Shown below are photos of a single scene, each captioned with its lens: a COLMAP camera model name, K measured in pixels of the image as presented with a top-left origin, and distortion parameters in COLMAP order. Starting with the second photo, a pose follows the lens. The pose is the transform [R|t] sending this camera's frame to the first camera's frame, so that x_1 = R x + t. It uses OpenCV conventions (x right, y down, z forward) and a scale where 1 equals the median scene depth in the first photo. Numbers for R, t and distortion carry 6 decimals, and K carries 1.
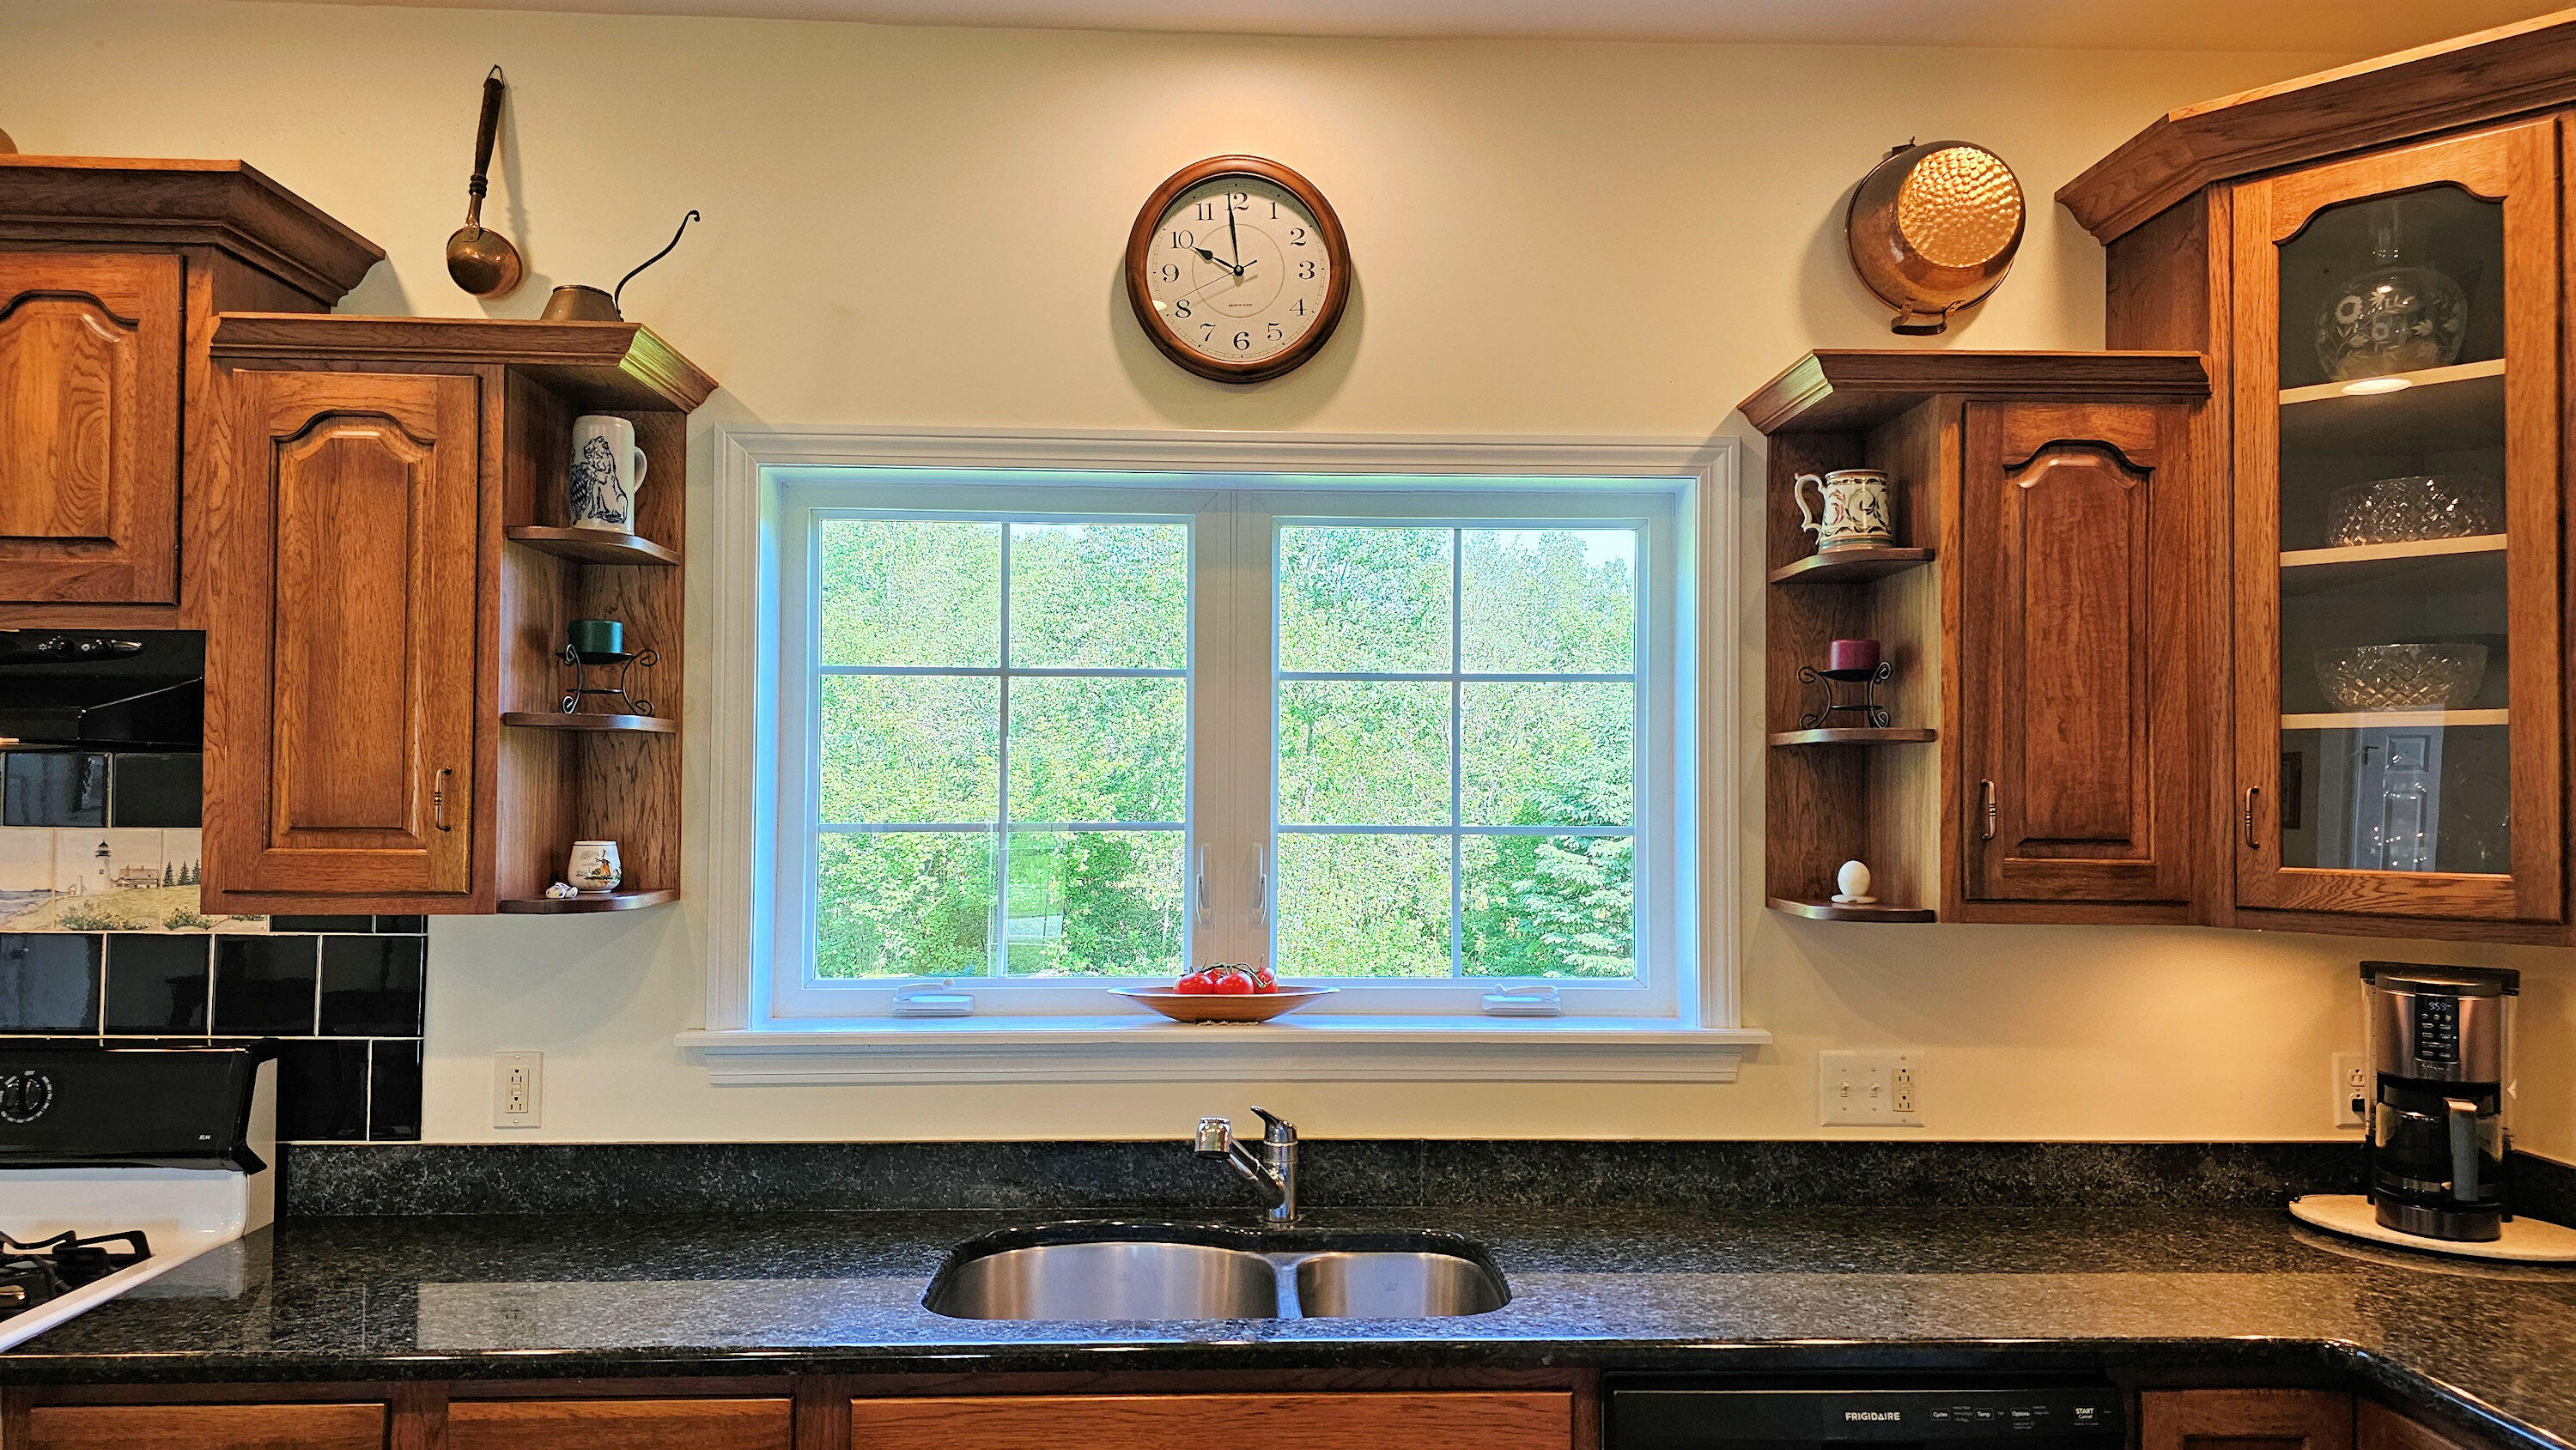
lens RADIAL K [[1711.1, 0, 1300.5], [0, 1711.1, 741.8], [0, 0, 1]] dist [0.048243, -0.048197]
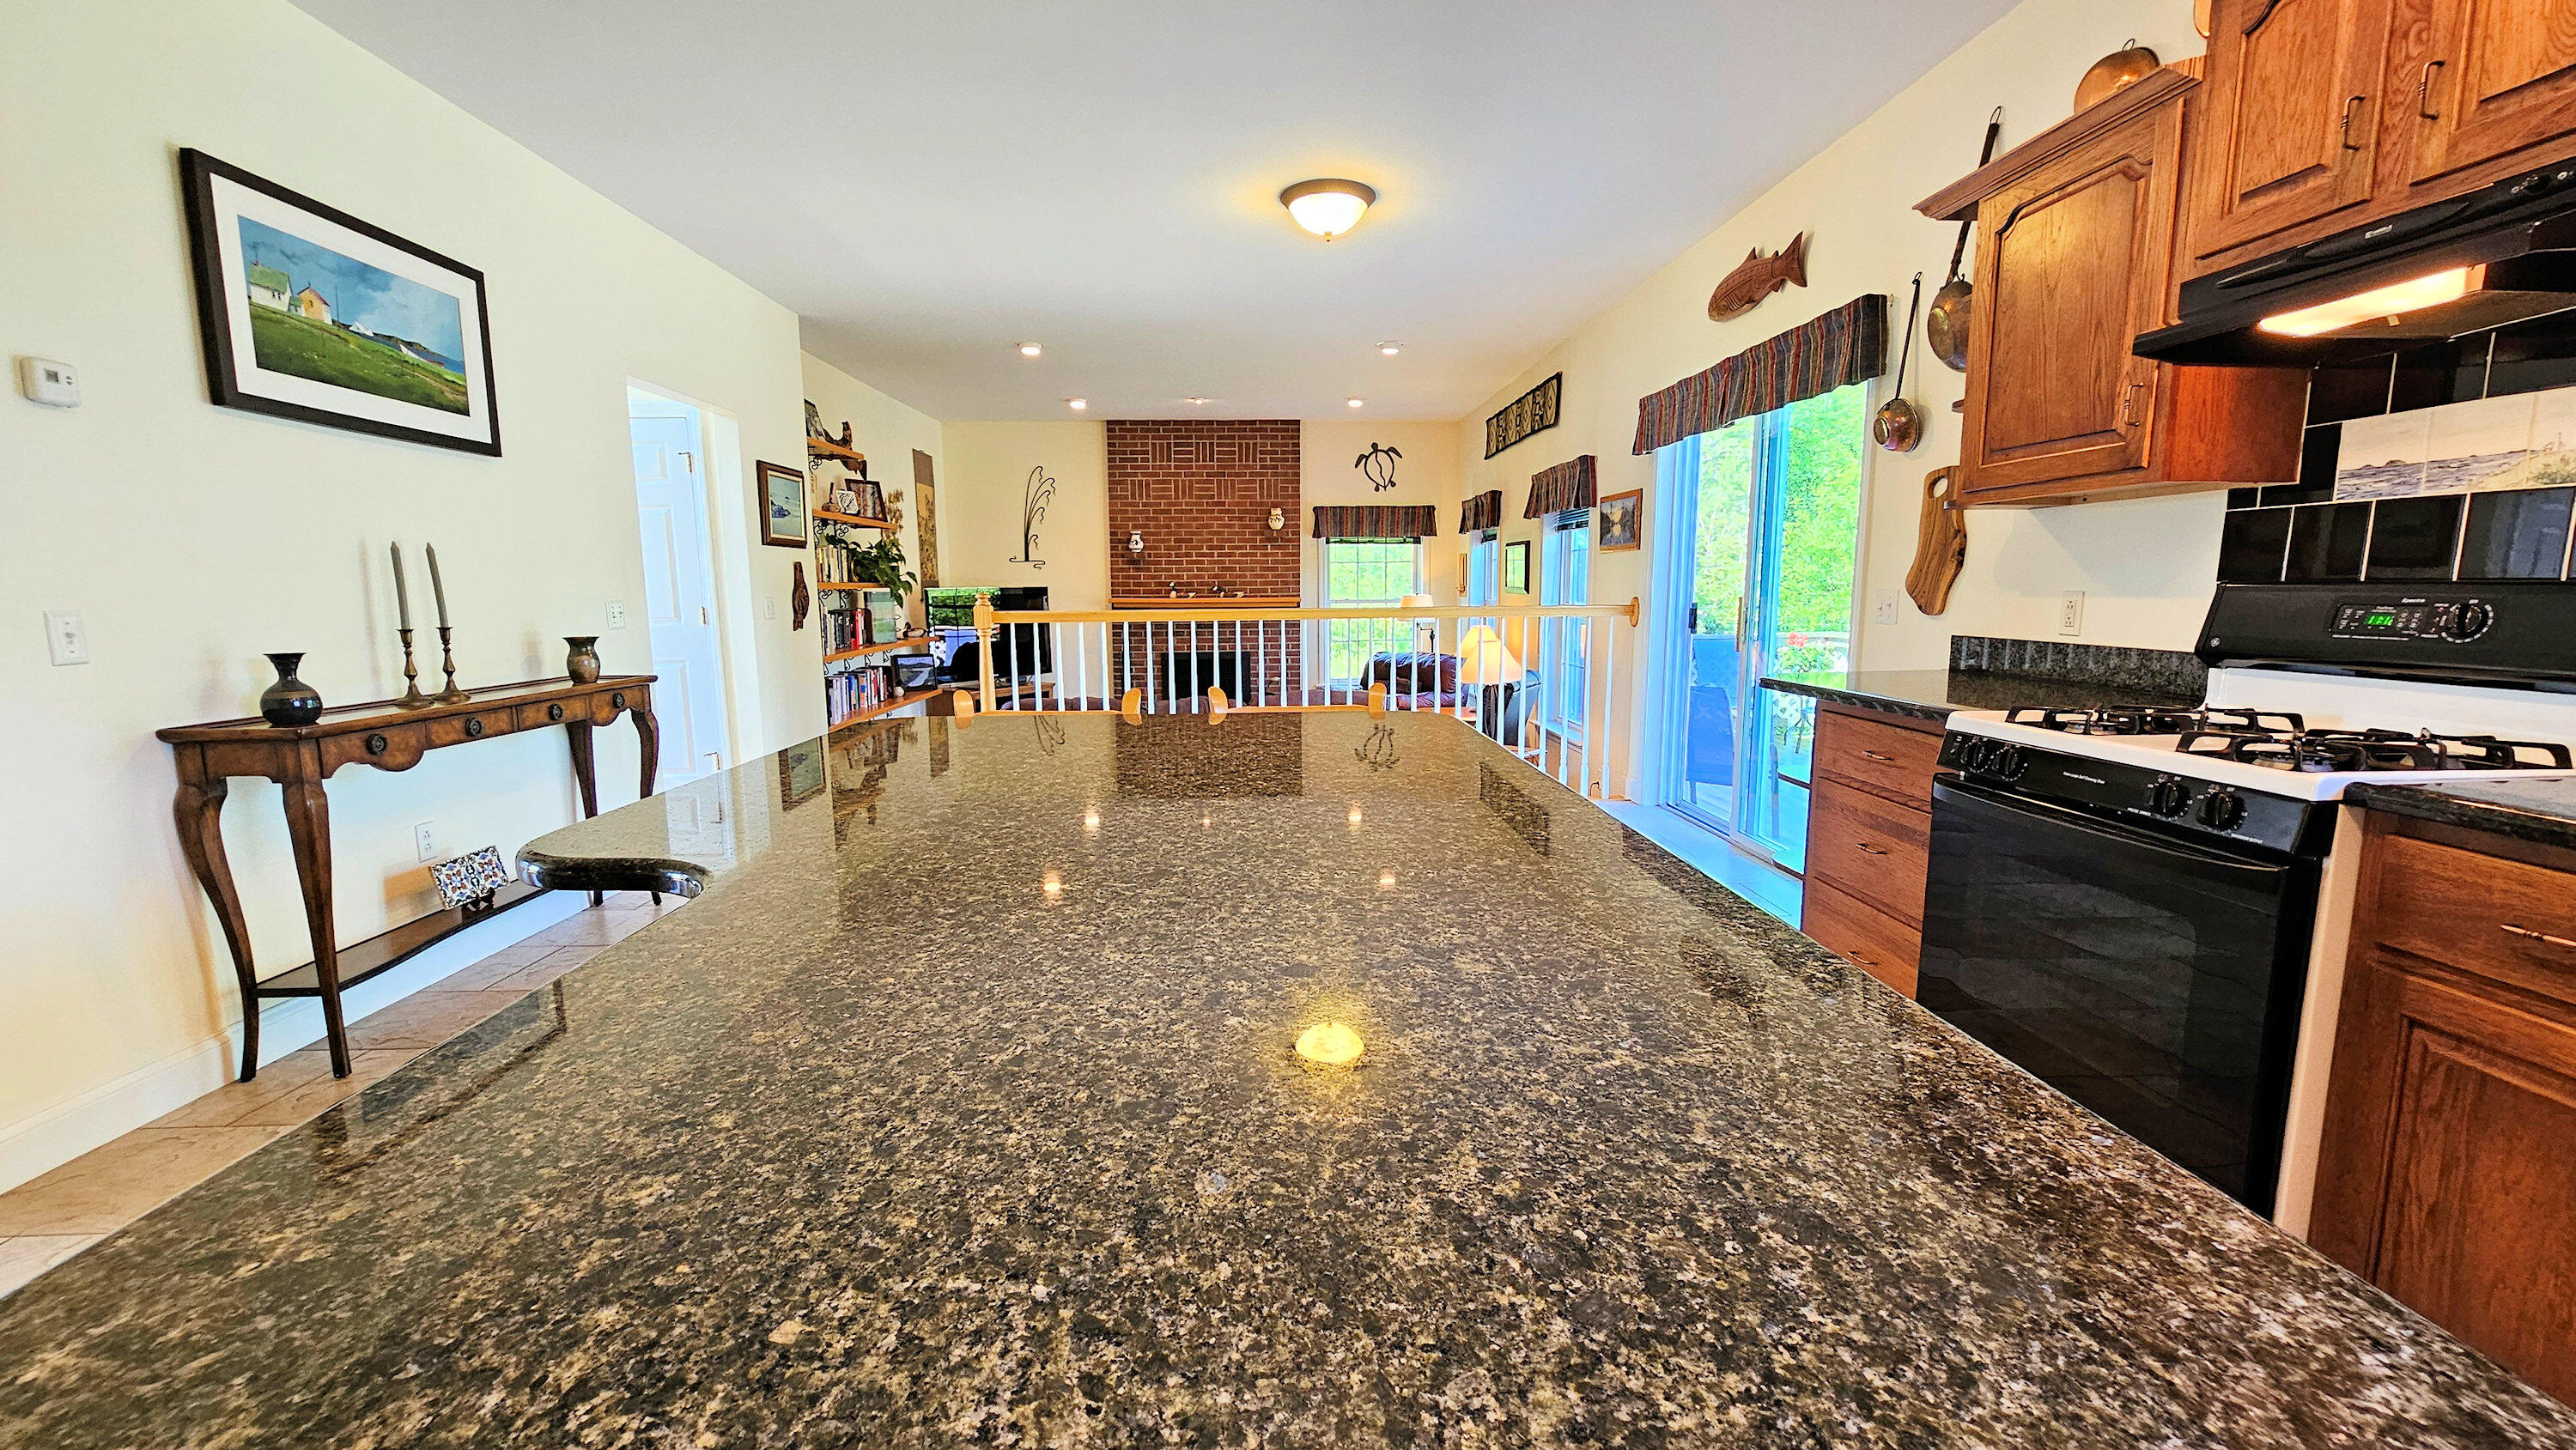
lens RADIAL K [[1054.6, 0, 1294.6], [0, 1054.6, 737.2], [0, 0, 1]] dist [-0.002218, -0.000480]
pose [[0.001851, 0.136450, -0.990645, -0.024915], [0.030463, 0.990180, 0.136442, 0.154199], [0.999534, -0.030430, -0.002324, 0.201226]]
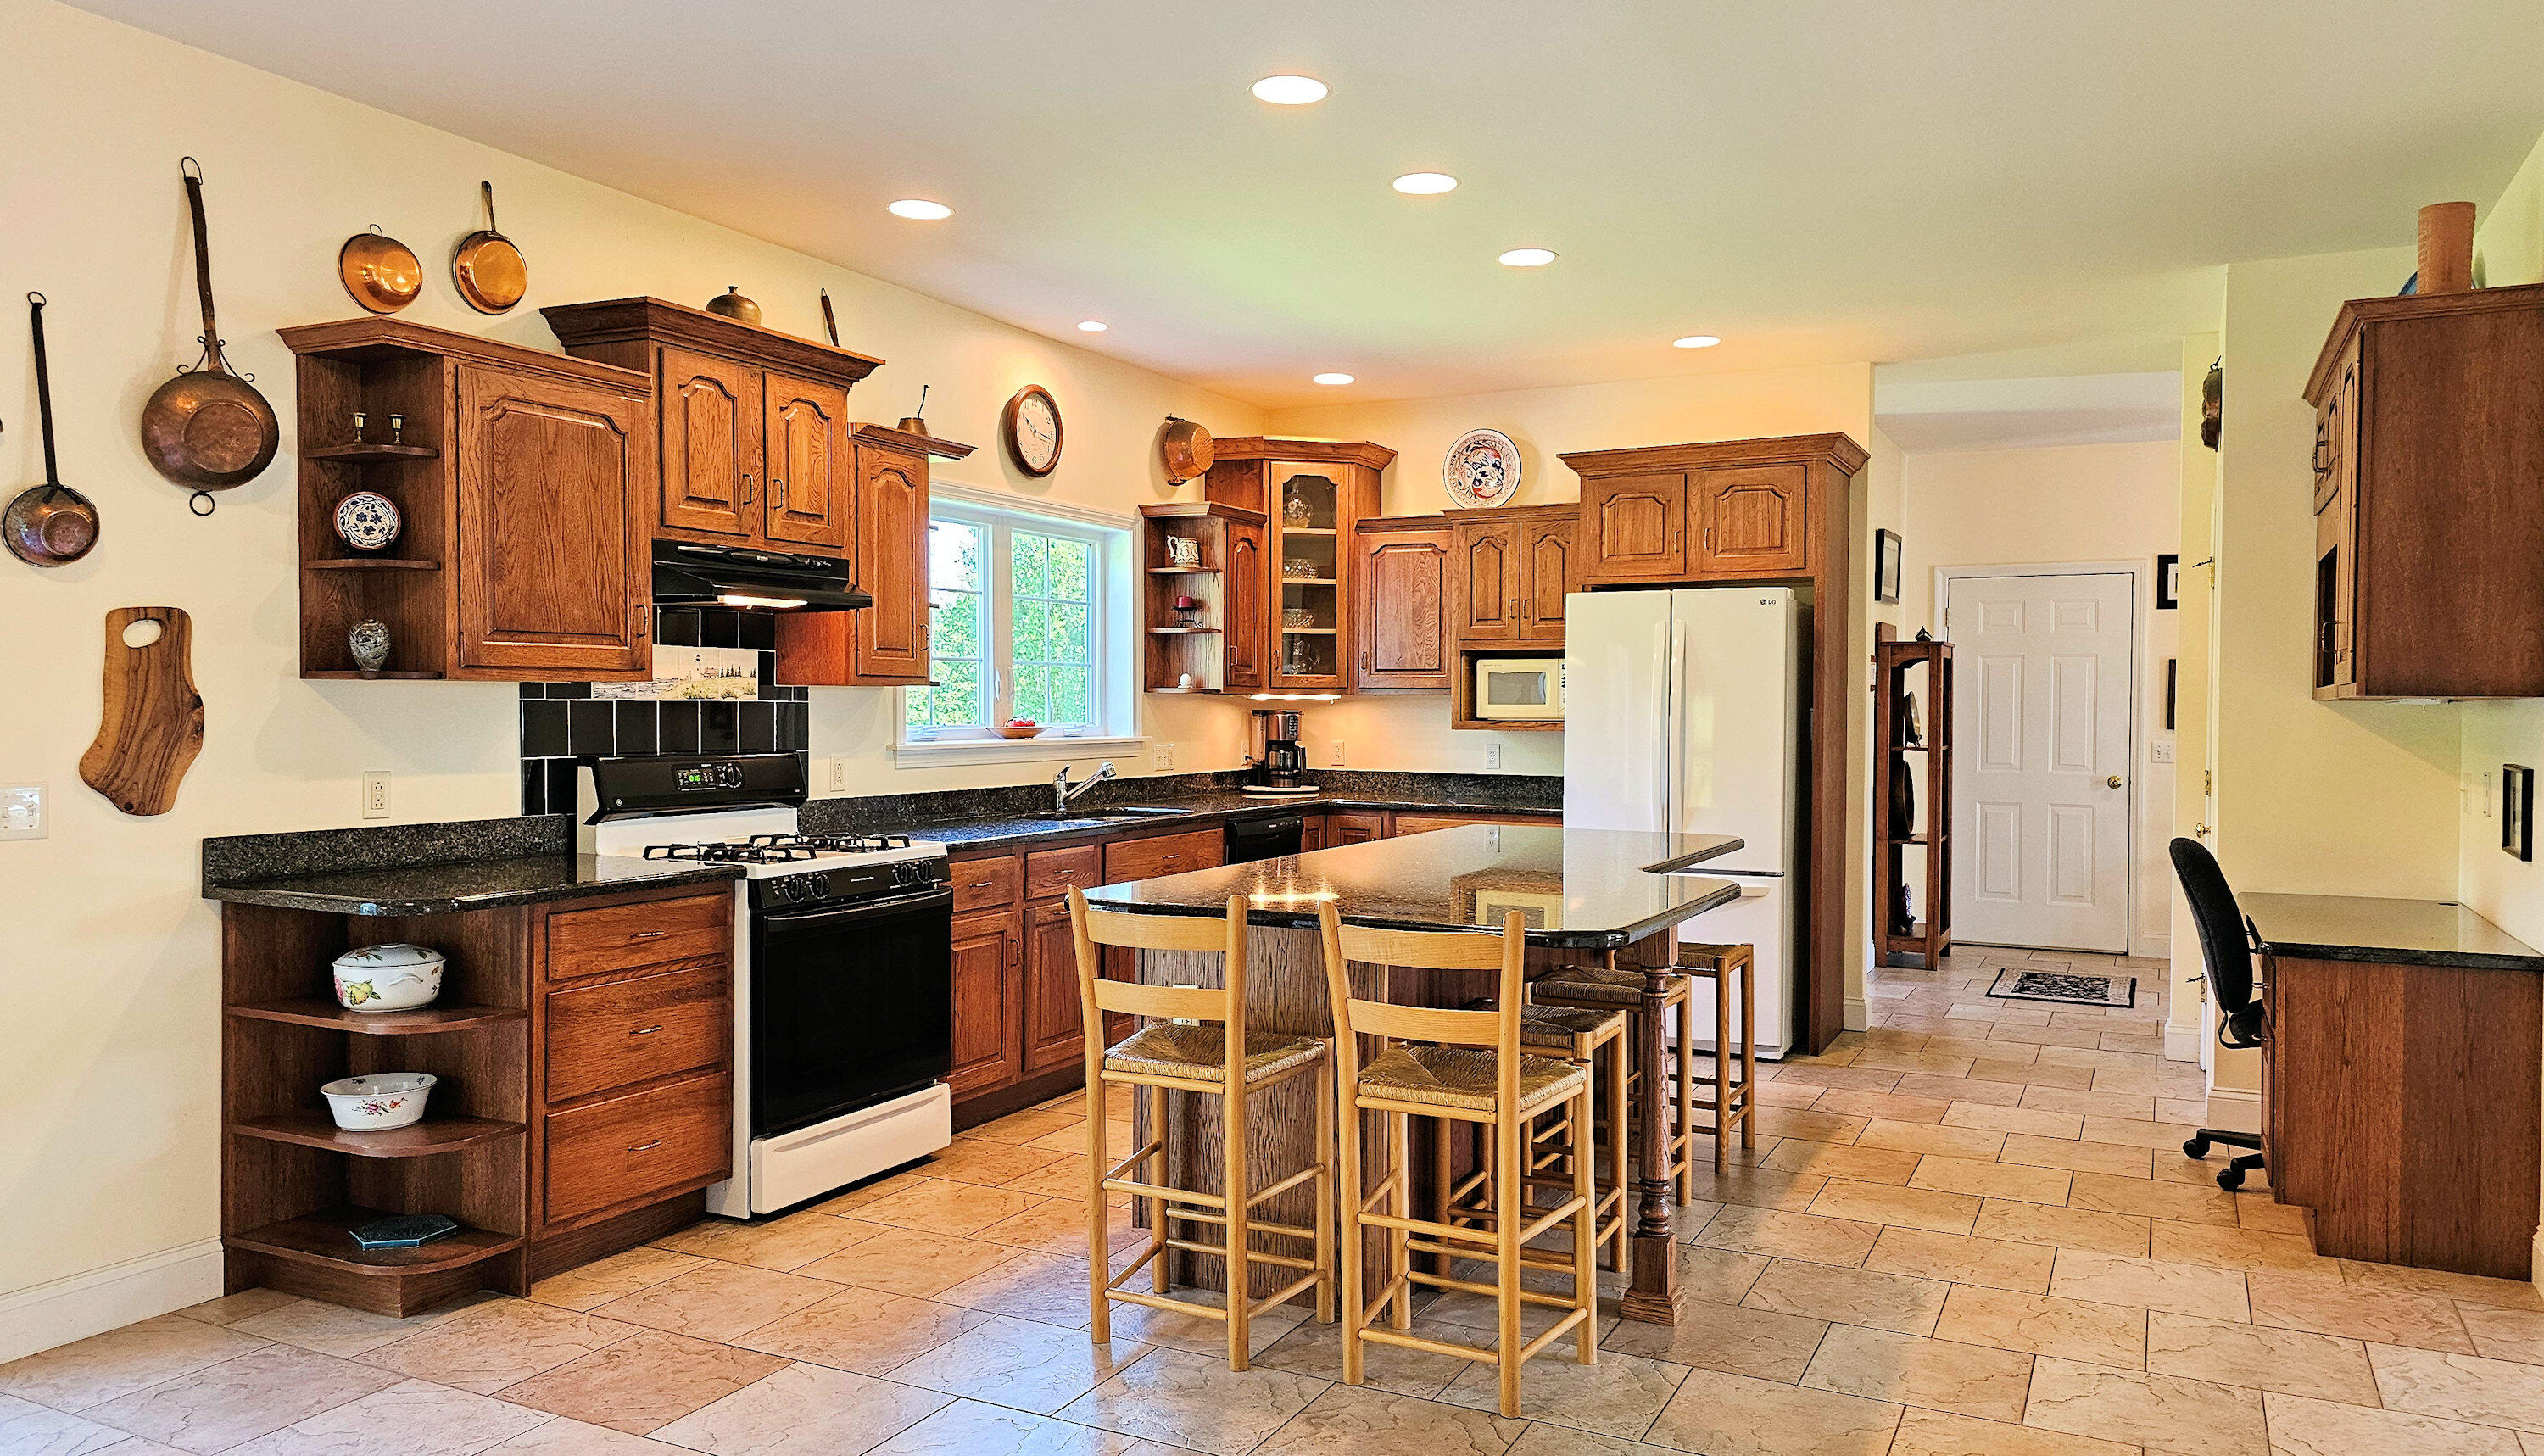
lens RADIAL K [[1730.2, 0, 1298.8], [0, 1730.2, 731.2], [0, 0, 1]] dist [0.013238, -0.008305]
pose [[0.487559, -0.016676, 0.872930, -2.102914], [-0.022028, 0.999264, 0.031393, 0.068815], [-0.872812, -0.034535, 0.486833, -0.564663]]
